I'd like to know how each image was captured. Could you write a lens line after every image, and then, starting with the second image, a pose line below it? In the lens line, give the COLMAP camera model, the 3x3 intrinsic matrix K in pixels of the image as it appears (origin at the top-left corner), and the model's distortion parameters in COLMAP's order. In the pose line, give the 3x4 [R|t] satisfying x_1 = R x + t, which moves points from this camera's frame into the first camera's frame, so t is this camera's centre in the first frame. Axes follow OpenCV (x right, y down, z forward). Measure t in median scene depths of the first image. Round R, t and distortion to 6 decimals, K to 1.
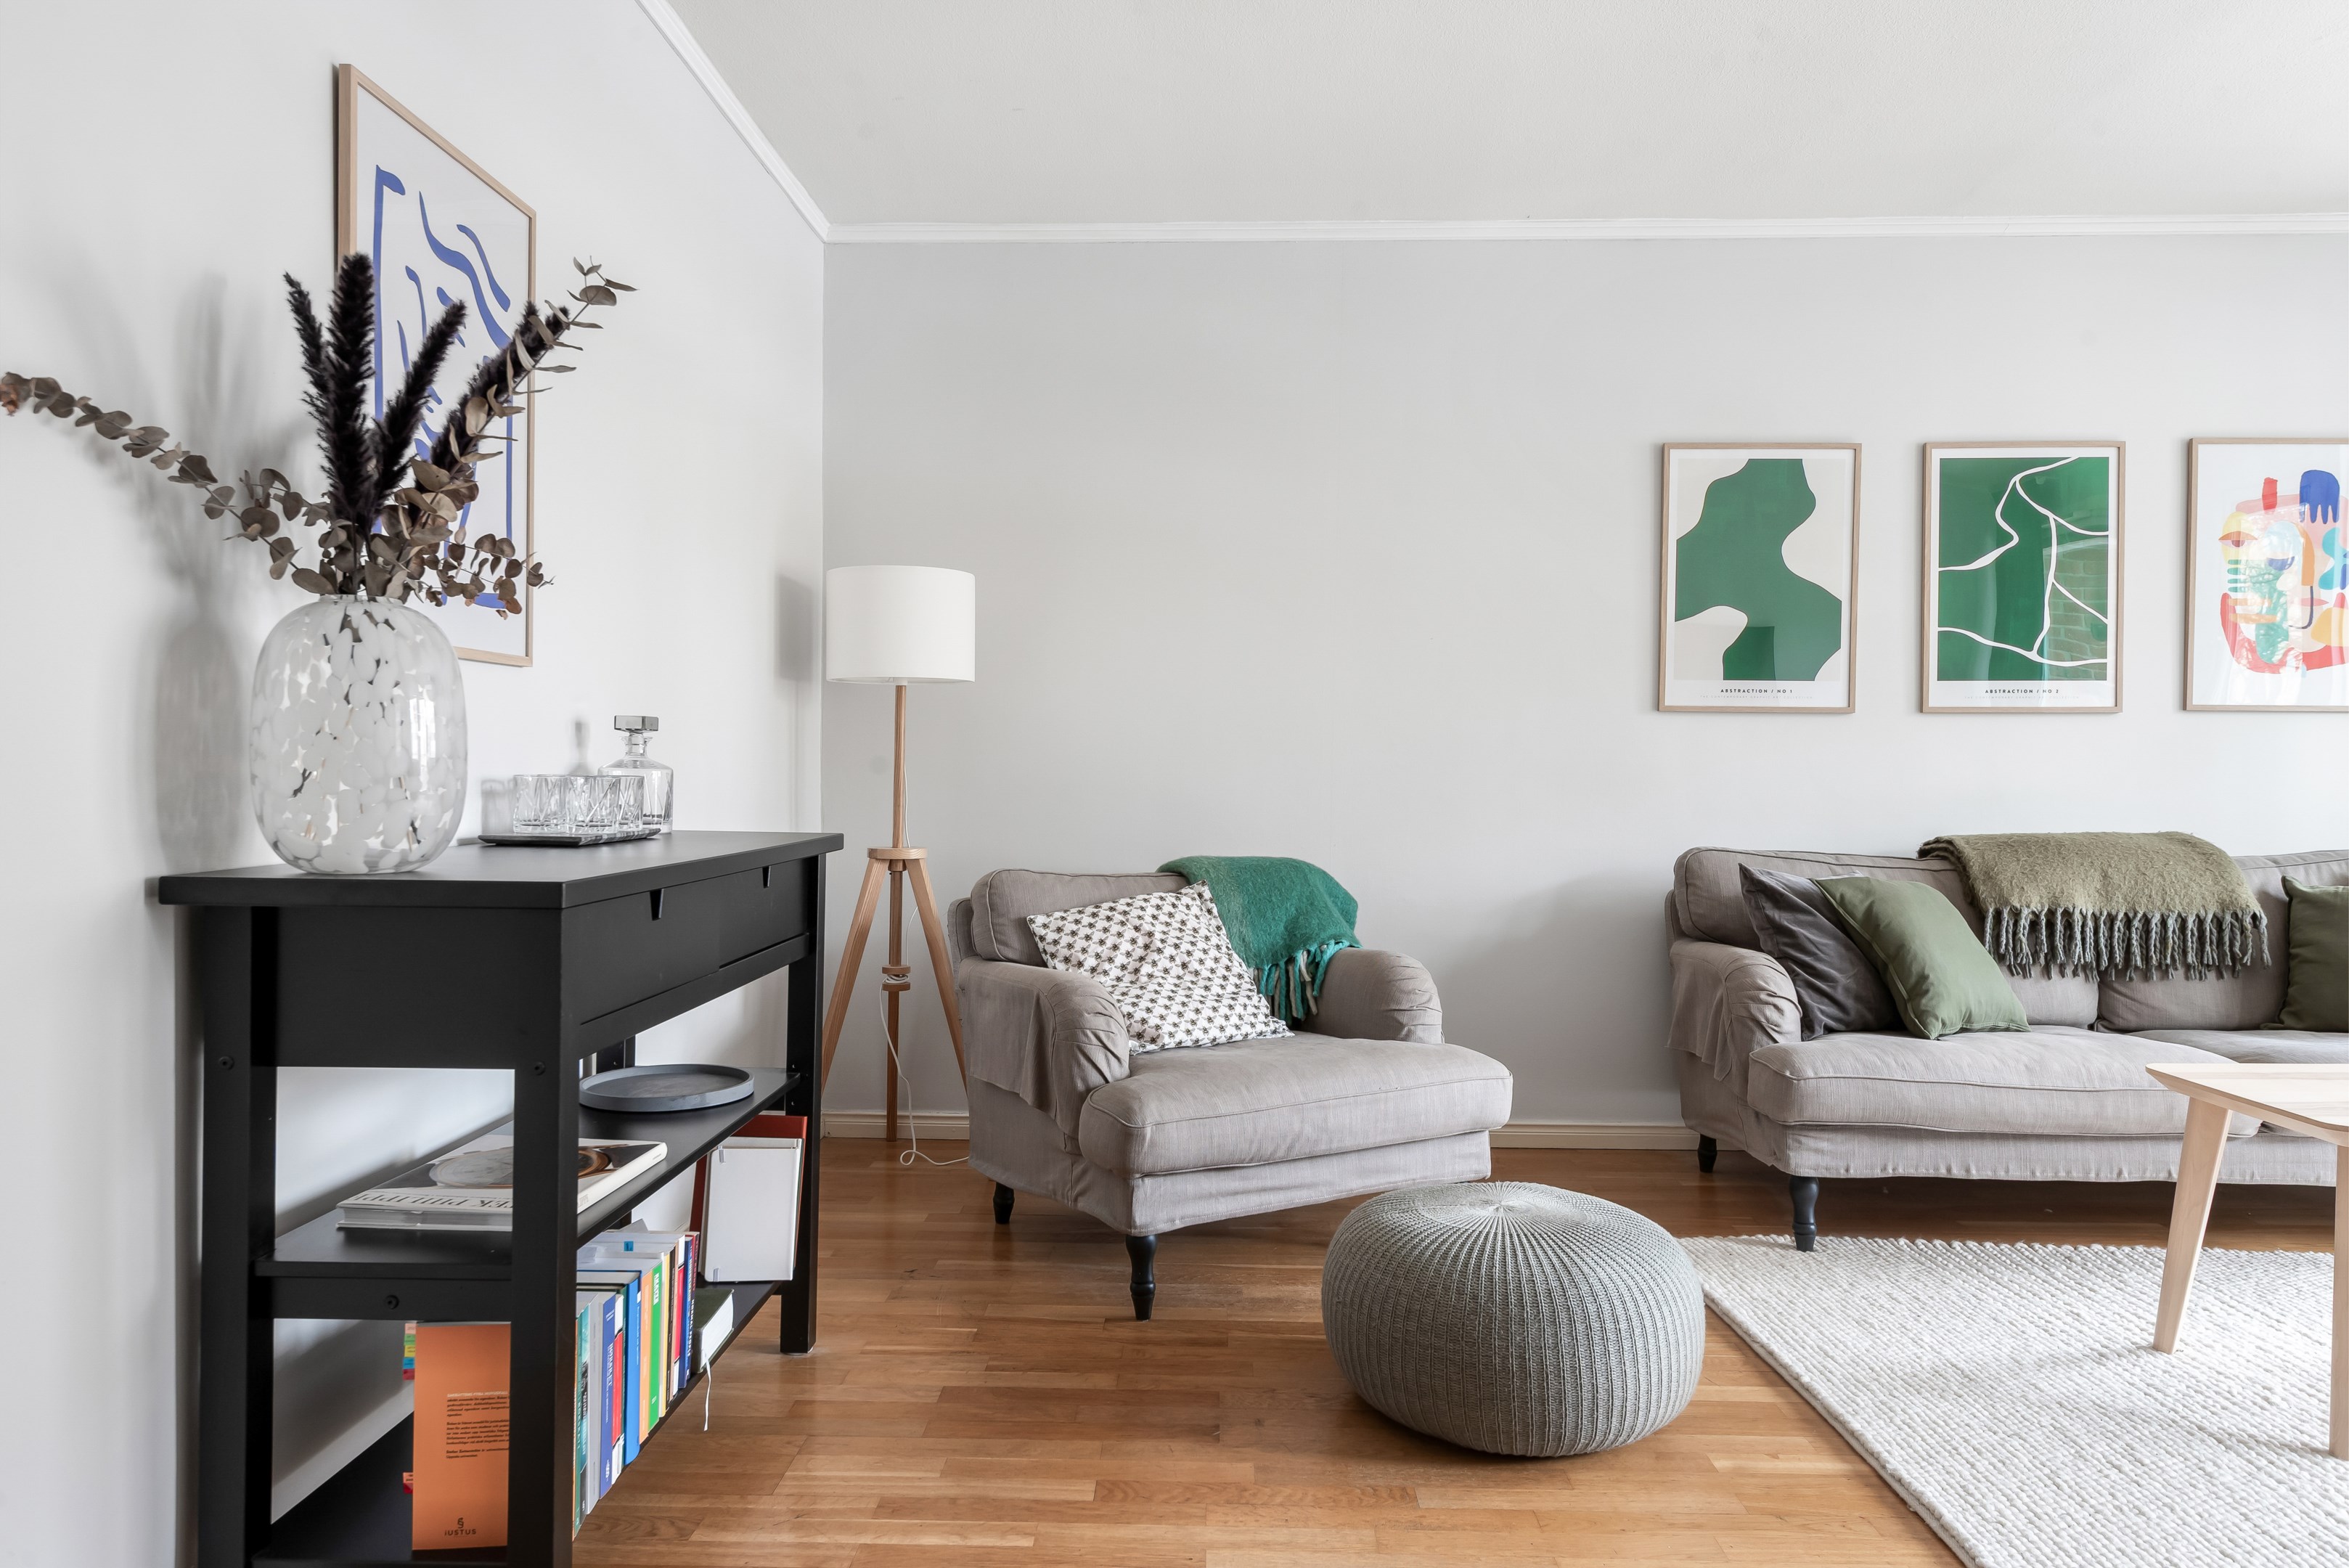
lens RADIAL K [[1552.7, 0, 1174.5], [0, 1552.7, 784.0], [0, 0, 1]] dist [0.034063, -0.002302]
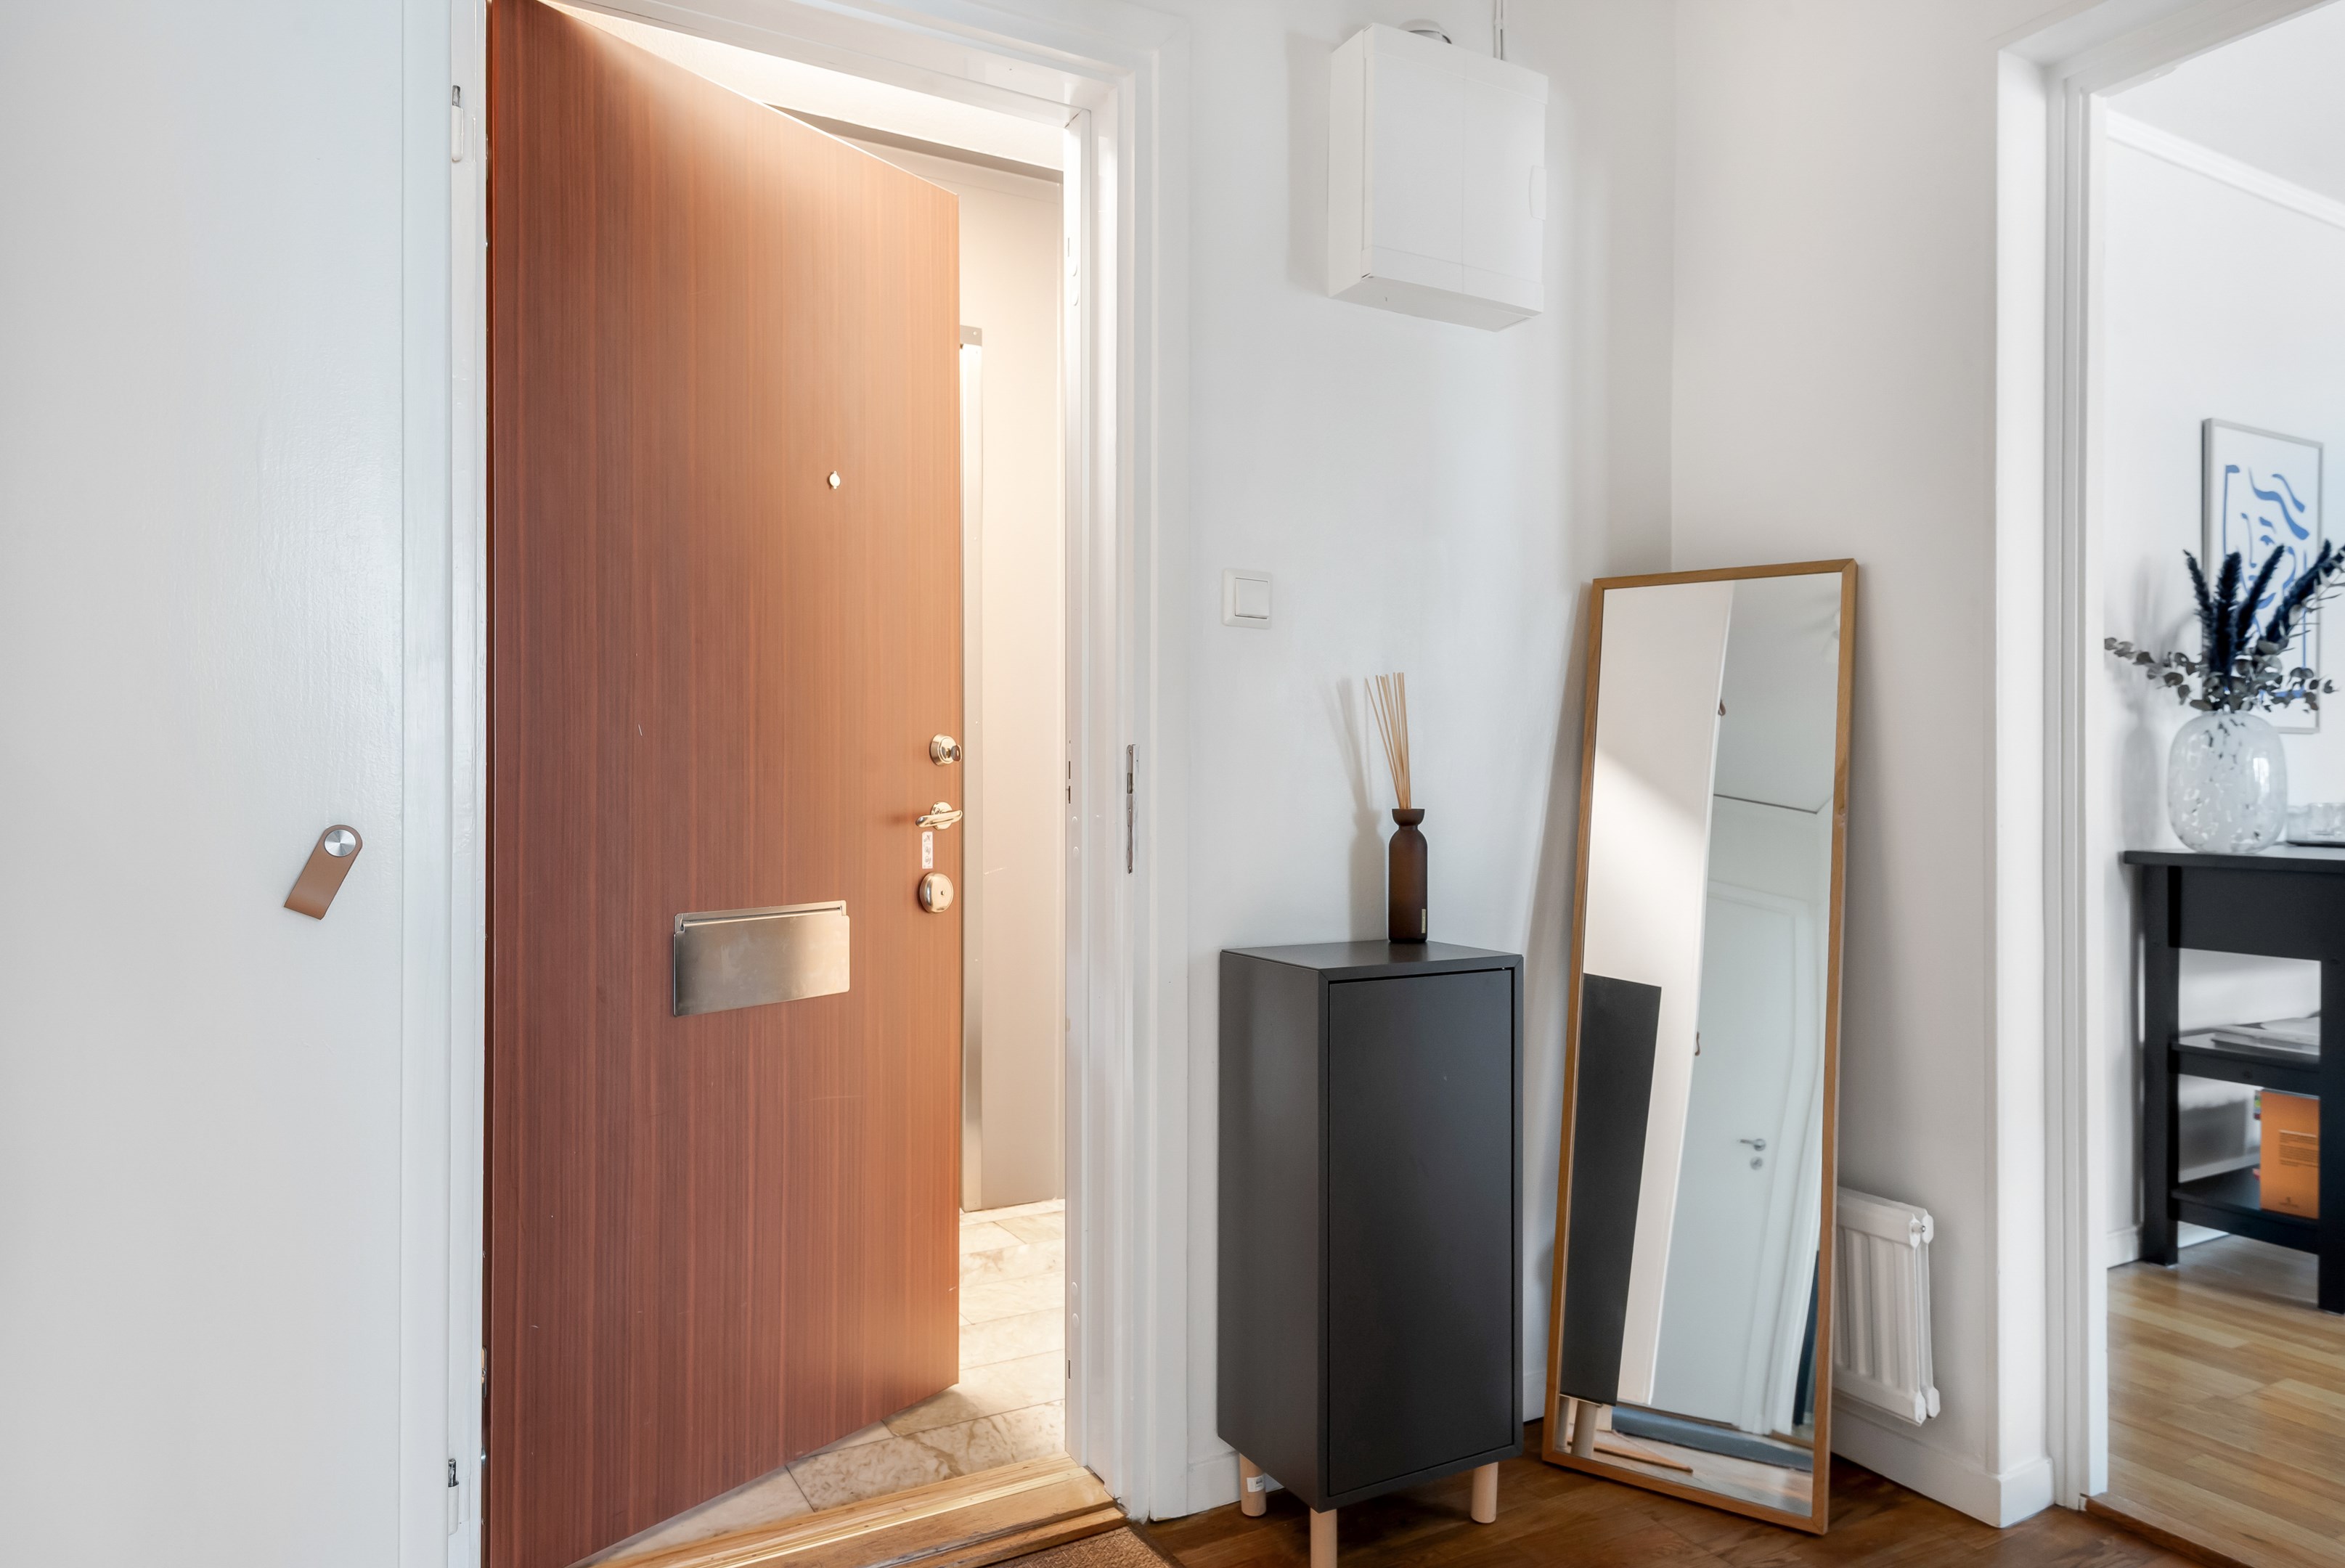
lens RADIAL K [[1455.3, 0, 1172.5], [0, 1455.3, 784.0], [0, 0, 1]] dist [-0.005742, -0.003425]
pose [[0.494860, -0.011440, -0.868898, 0.200509], [-0.005488, 0.999852, -0.016289, 0.003901], [0.868956, 0.012829, 0.494724, -0.519075]]
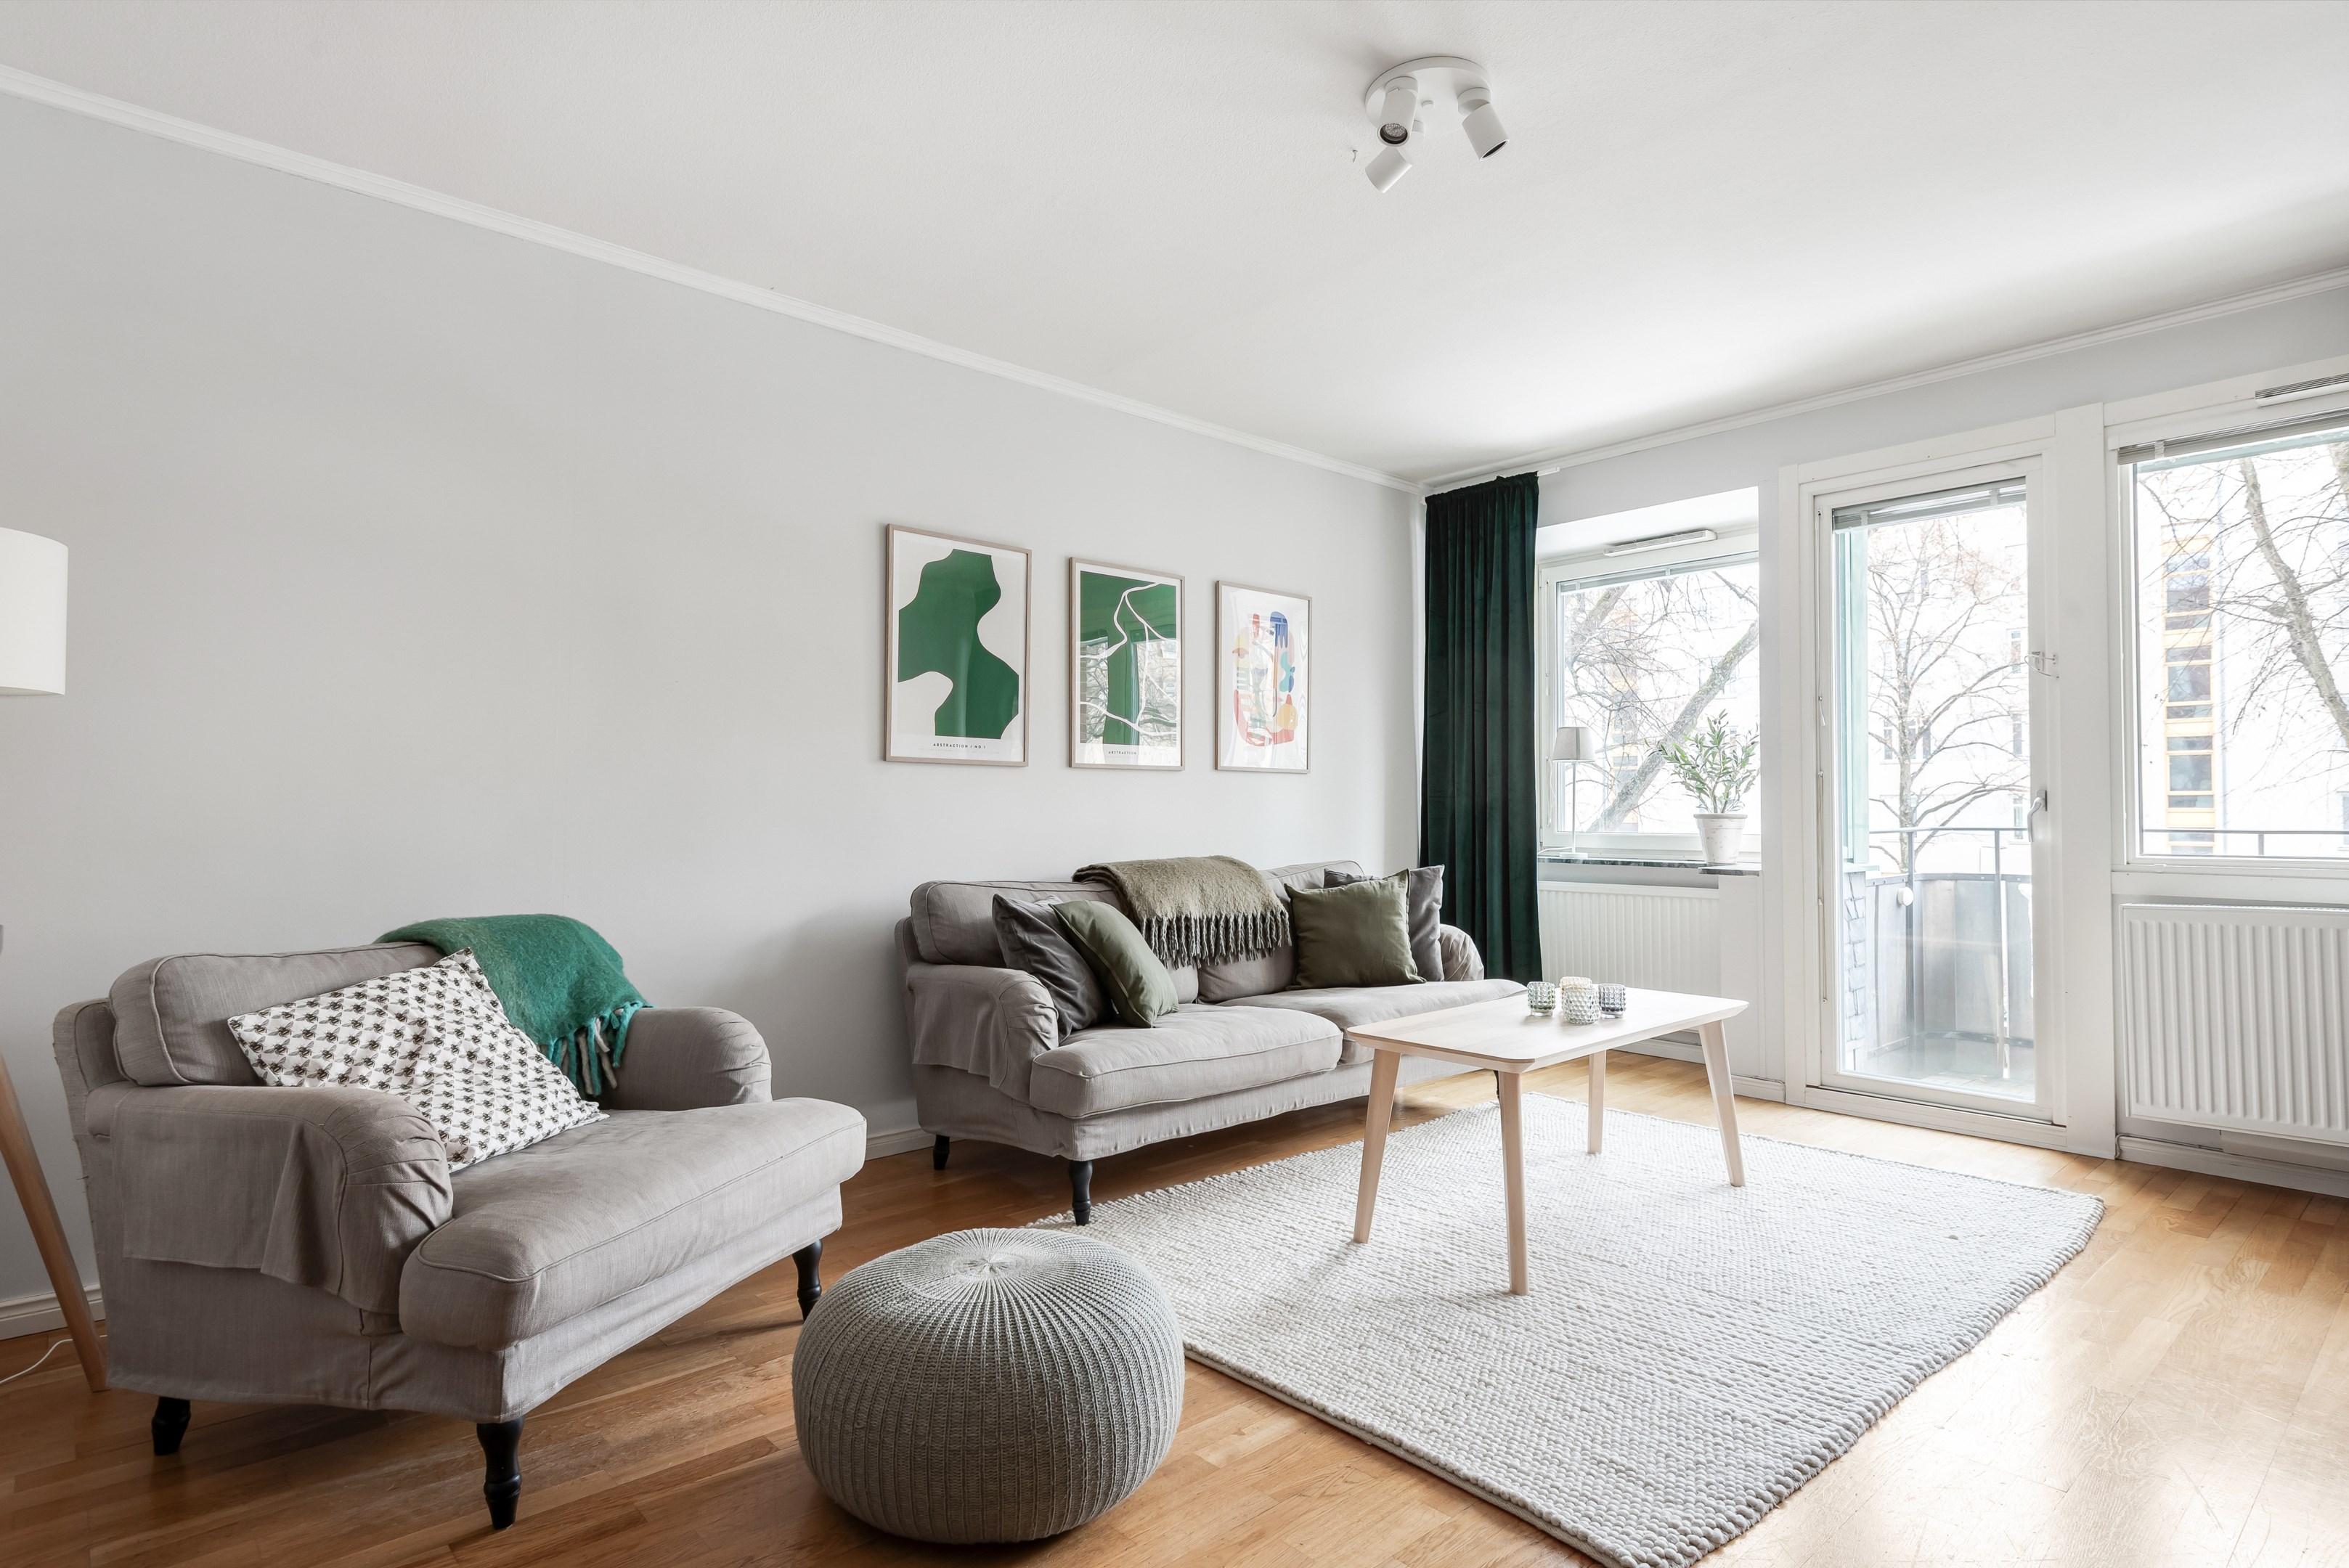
lens RADIAL K [[1230.7, 0, 1174.5], [0, 1230.7, 784.0], [0, 0, 1]] dist [0.050303, -0.031976]
pose [[0.725913, 0.011387, 0.687692, -0.180401], [0.009994, 0.999583, -0.027100, -0.005065], [-0.687714, 0.026545, 0.725497, 0.262217]]
